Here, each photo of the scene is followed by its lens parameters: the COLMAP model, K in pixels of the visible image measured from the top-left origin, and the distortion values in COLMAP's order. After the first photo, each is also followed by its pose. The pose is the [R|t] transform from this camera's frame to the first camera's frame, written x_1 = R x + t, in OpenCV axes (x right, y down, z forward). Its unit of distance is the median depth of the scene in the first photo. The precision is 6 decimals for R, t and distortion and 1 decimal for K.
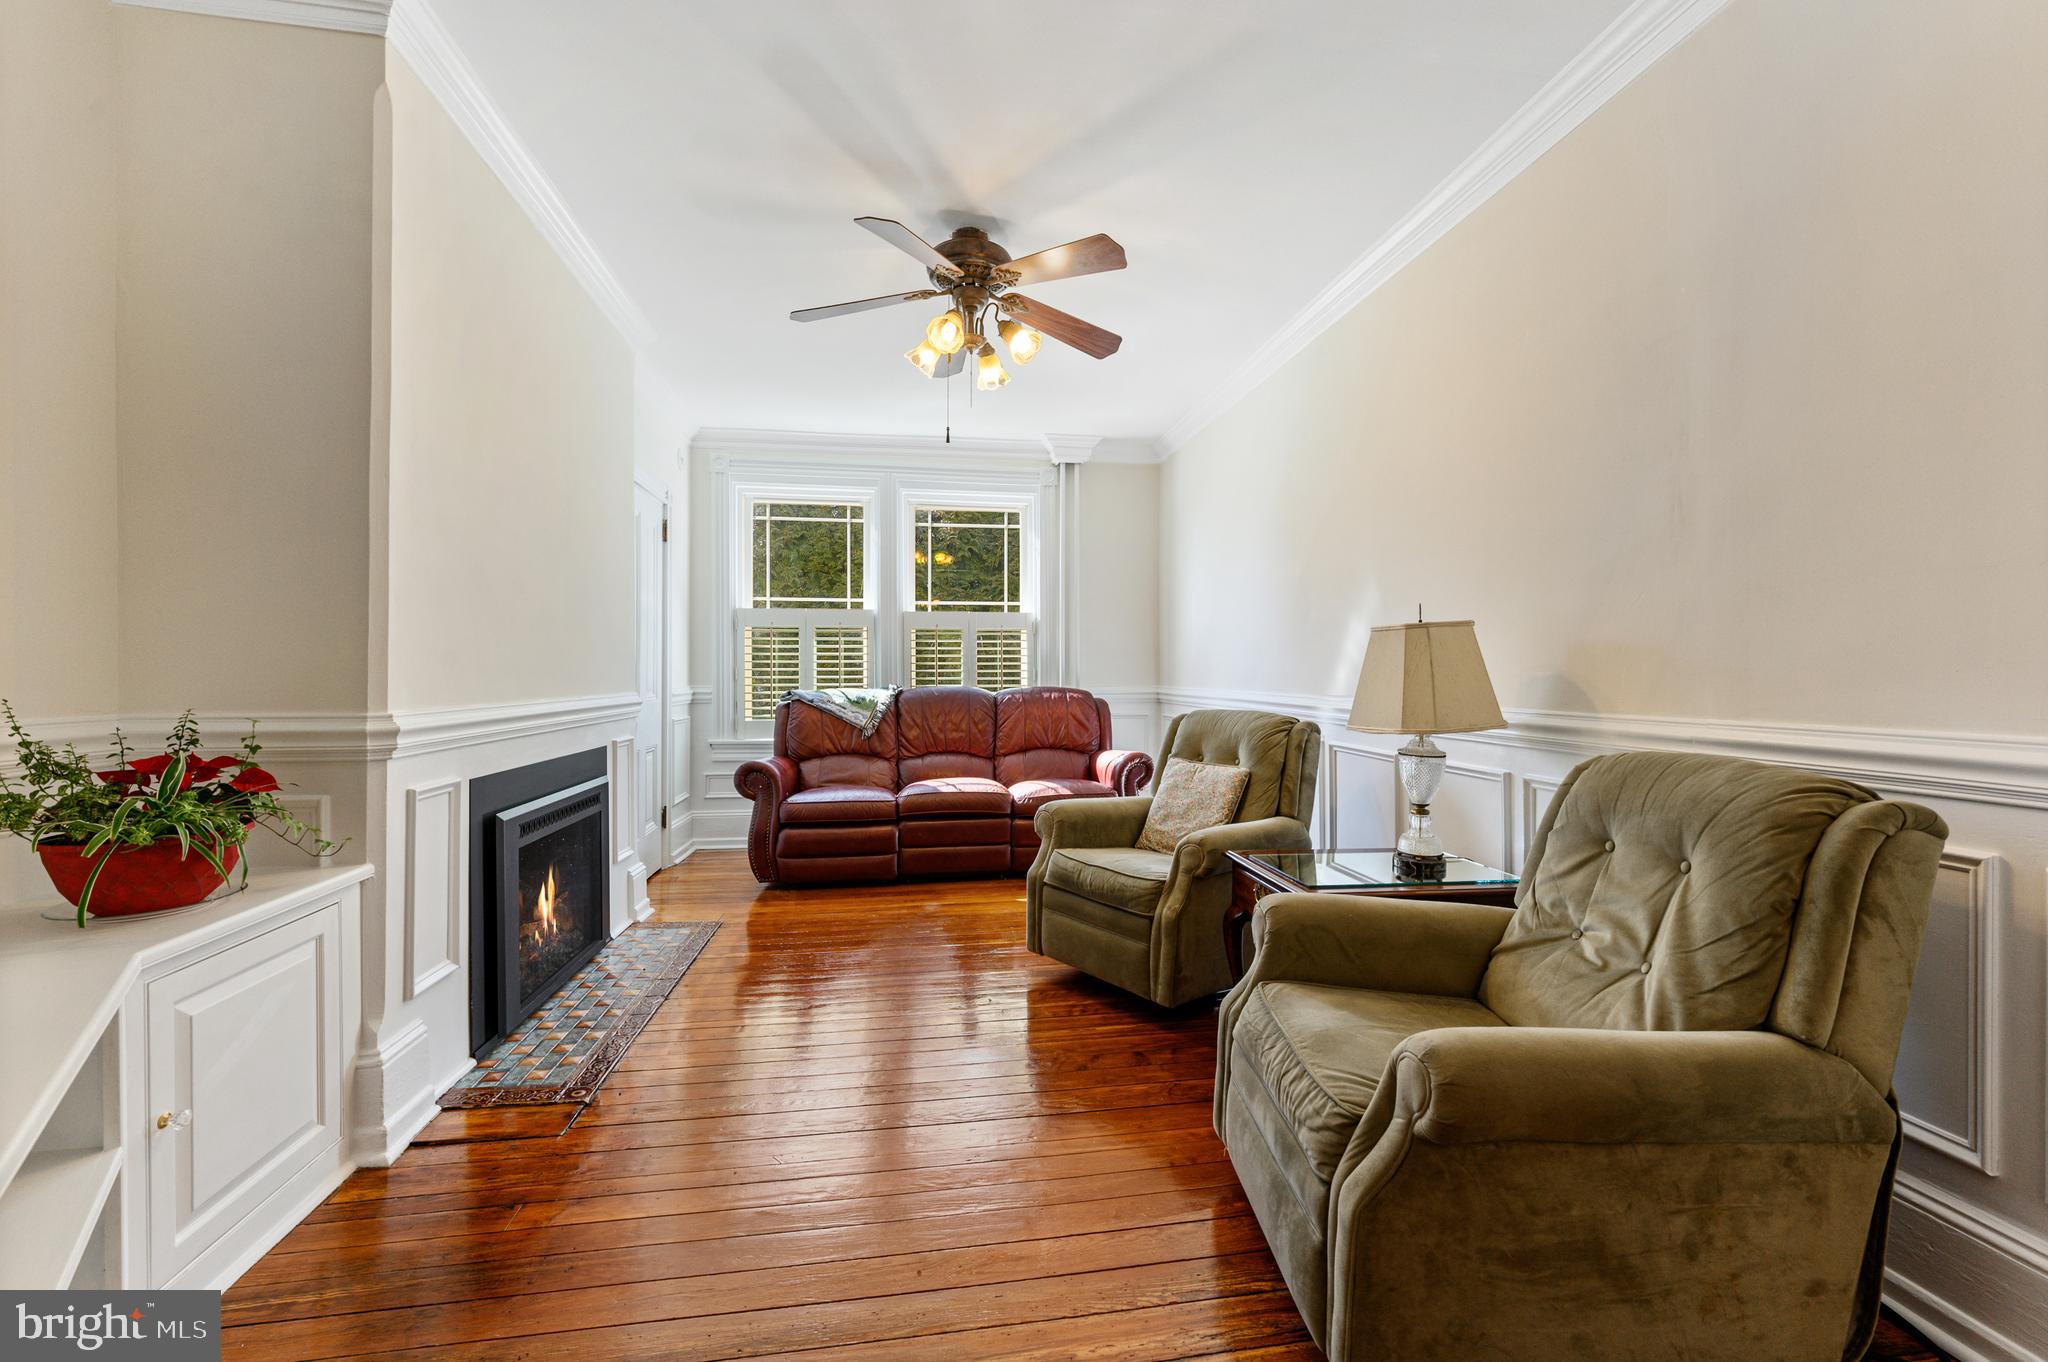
lens RADIAL K [[819.6, 0, 1052.1], [0, 819.6, 673.4], [0, 0, 1]] dist [-0.001791, 0.000166]
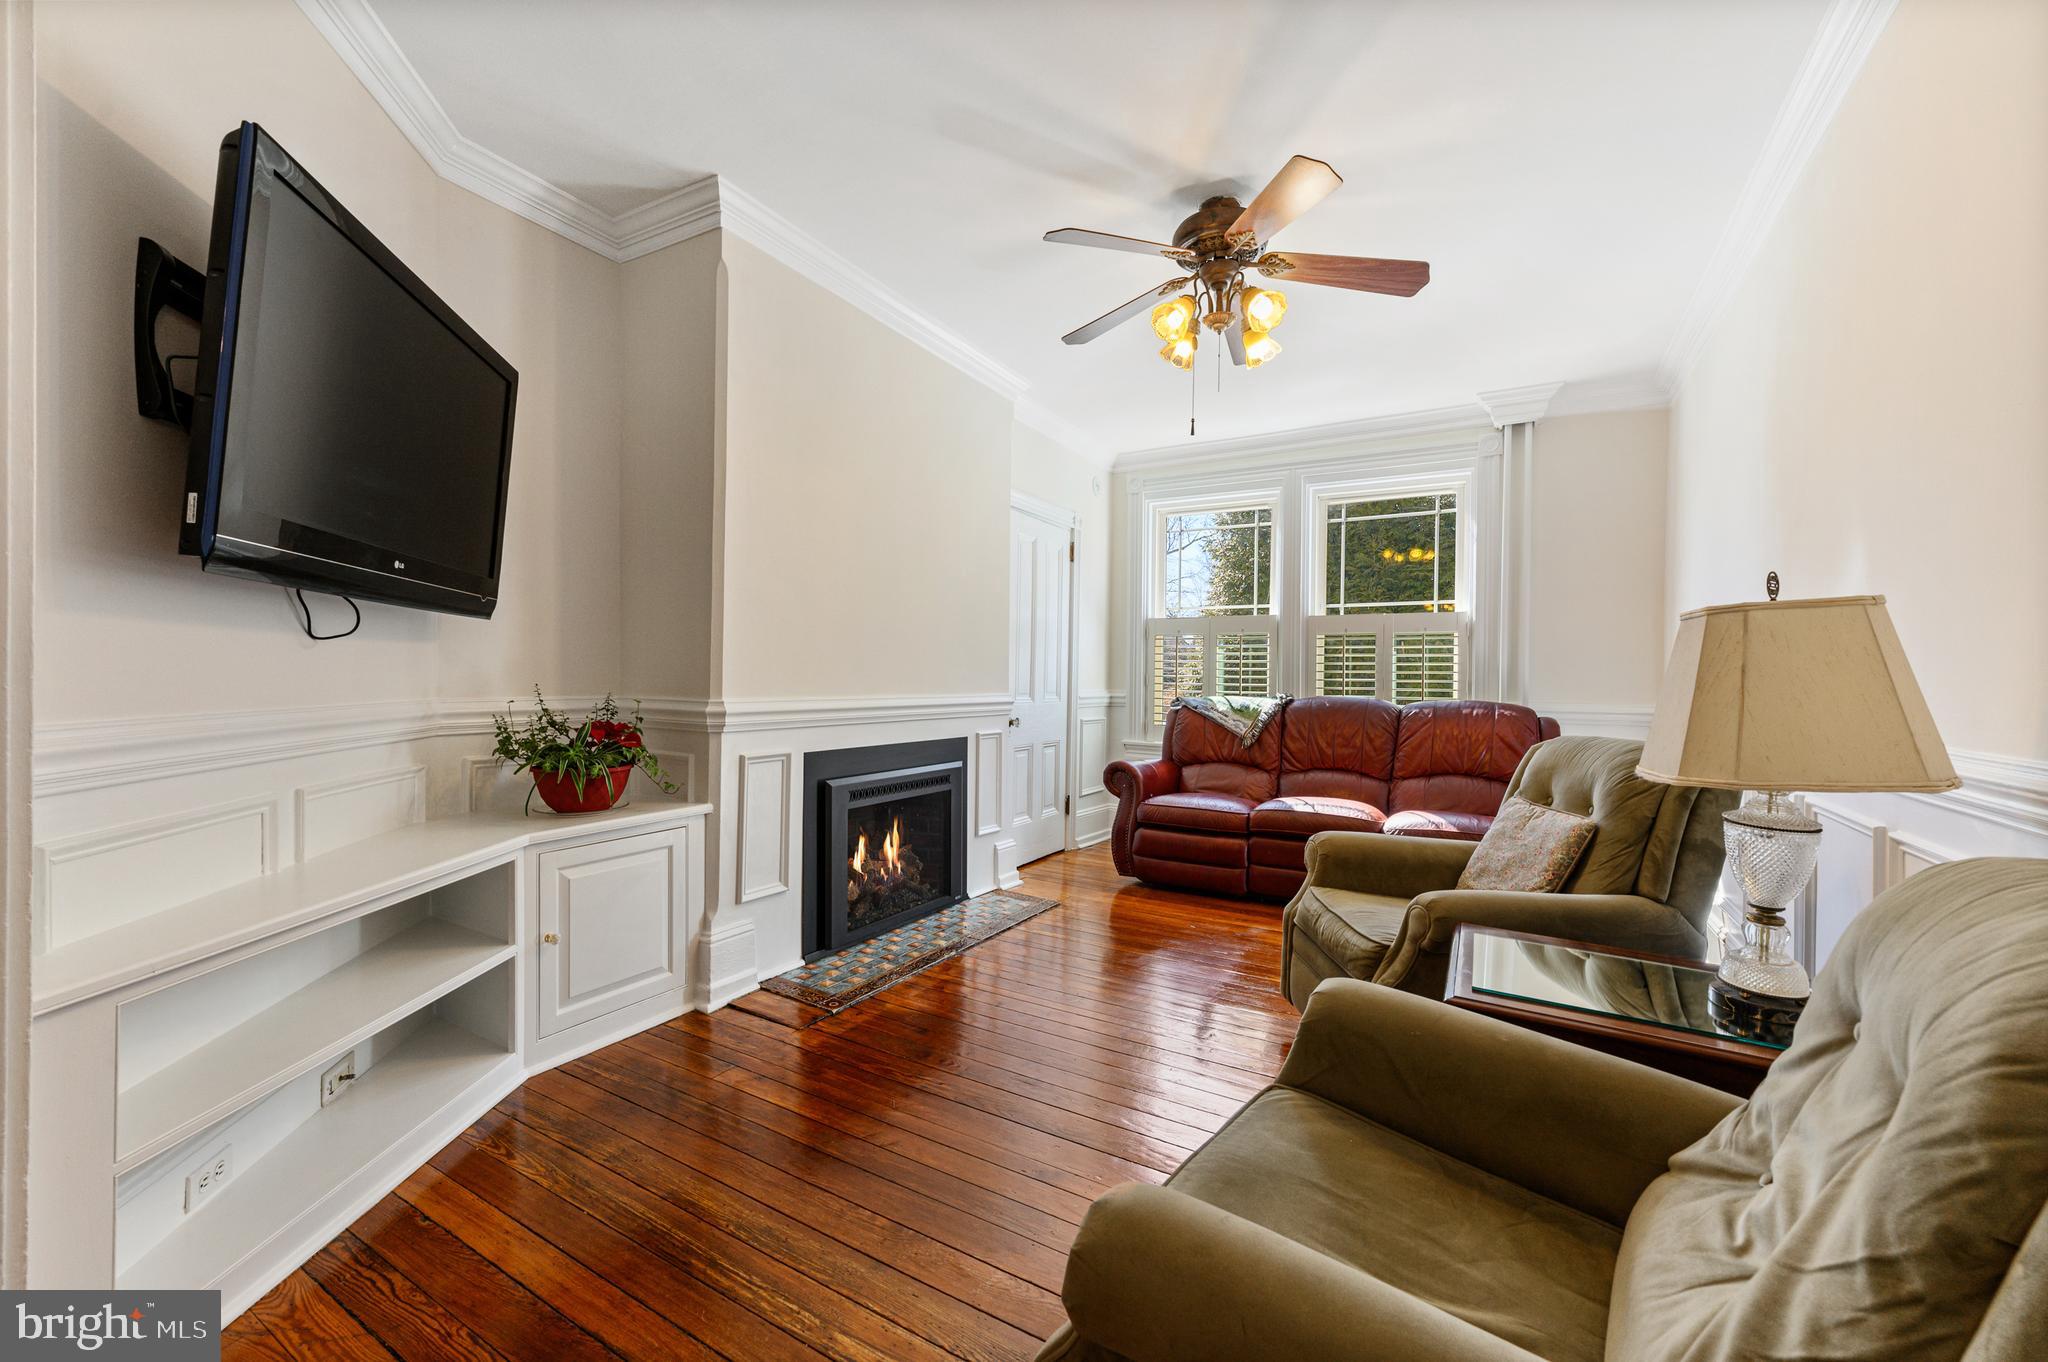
lens RADIAL K [[819.6, 0, 1047.4], [0, 819.6, 686.6], [0, 0, 1]] dist [-0.001791, 0.000166]
pose [[0.771495, 0.018961, -0.635953, 0.308928], [-0.015912, 0.999818, 0.010507, 0.000276], [0.636037, 0.002013, 0.771656, 0.147235]]
